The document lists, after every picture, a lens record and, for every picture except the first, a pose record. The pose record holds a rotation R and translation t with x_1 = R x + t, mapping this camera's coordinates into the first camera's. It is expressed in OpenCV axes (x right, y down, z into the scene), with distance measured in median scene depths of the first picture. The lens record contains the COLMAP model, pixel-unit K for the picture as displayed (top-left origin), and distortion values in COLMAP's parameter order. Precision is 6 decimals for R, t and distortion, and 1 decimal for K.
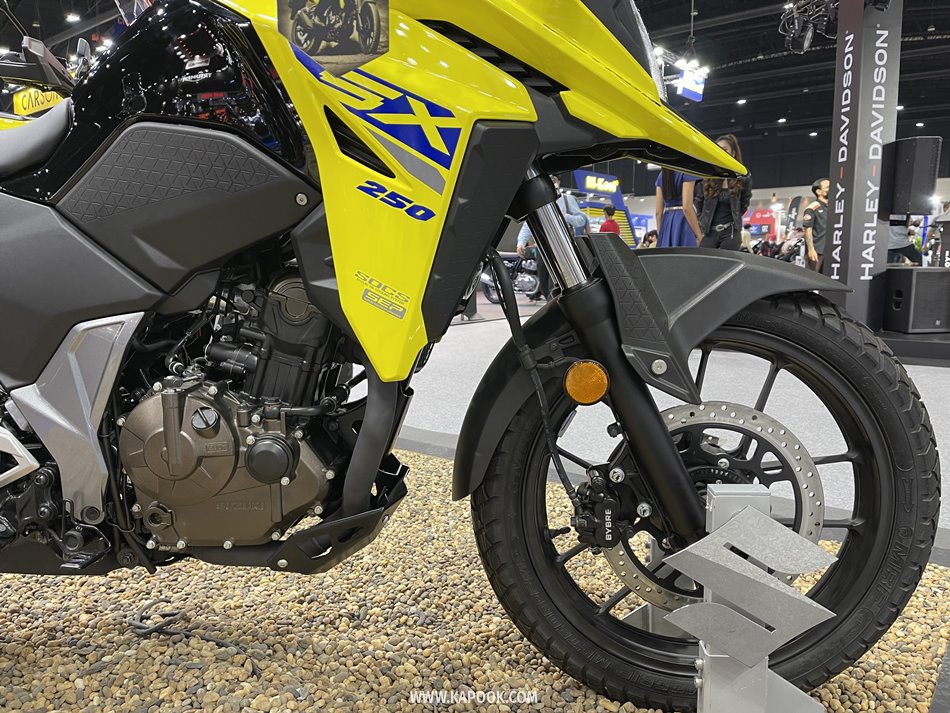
lens RADIAL K [[715.8, 0, 475.0], [0, 715.8, 356.5], [0, 0, 1]] dist [0.064645, -0.089409]
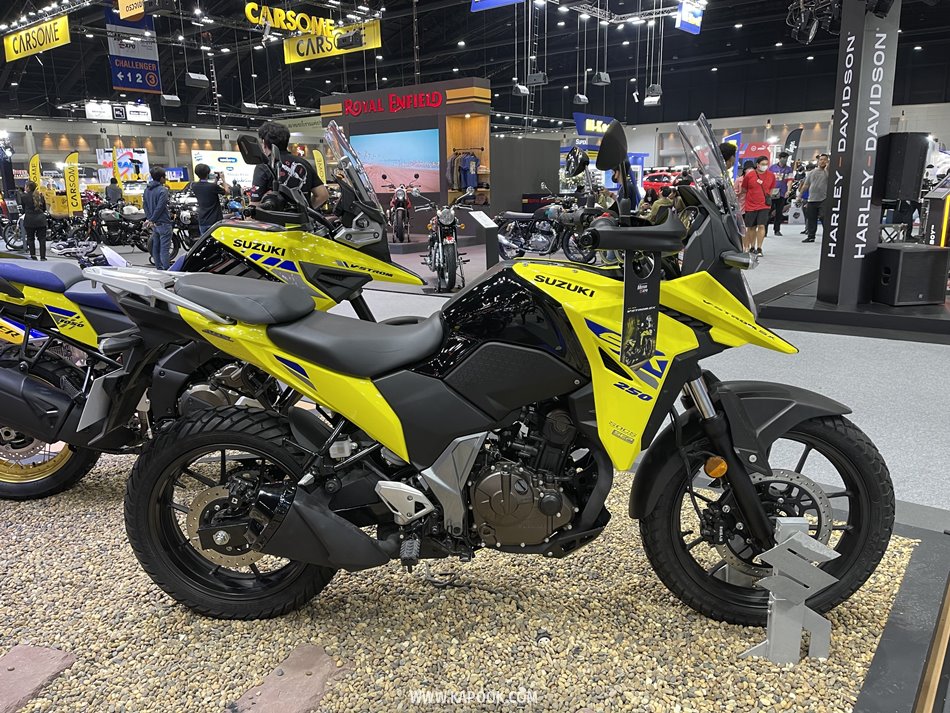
lens RADIAL K [[697.8, 0, 475.0], [0, 697.8, 356.5], [0, 0, 1]] dist [0.077434, -0.099927]
pose [[0.999903, -0.013829, 0.001579, -0.430830], [0.013642, 0.996180, 0.086256, -0.376423], [-0.002766, -0.086227, 0.996272, -0.770308]]
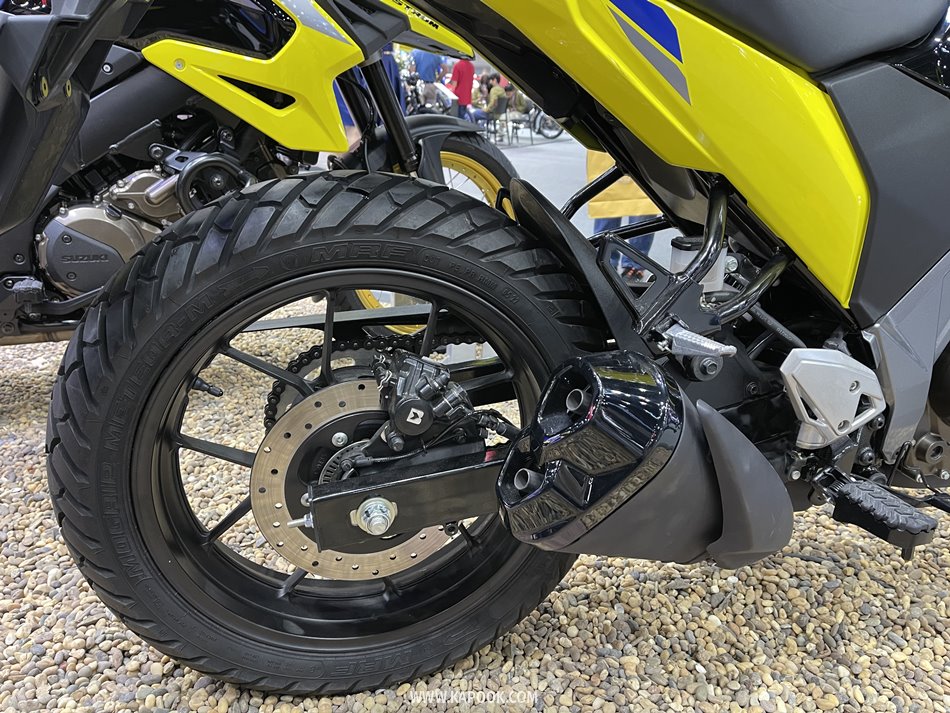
lens RADIAL K [[715.8, 0, 475.0], [0, 715.8, 356.5], [0, 0, 1]] dist [0.064645, -0.089409]
pose [[0.955591, -0.049682, 0.290477, -1.171589], [-0.010366, 0.979410, 0.201617, -0.064202], [-0.294512, -0.195674, 0.935400, 0.323029]]
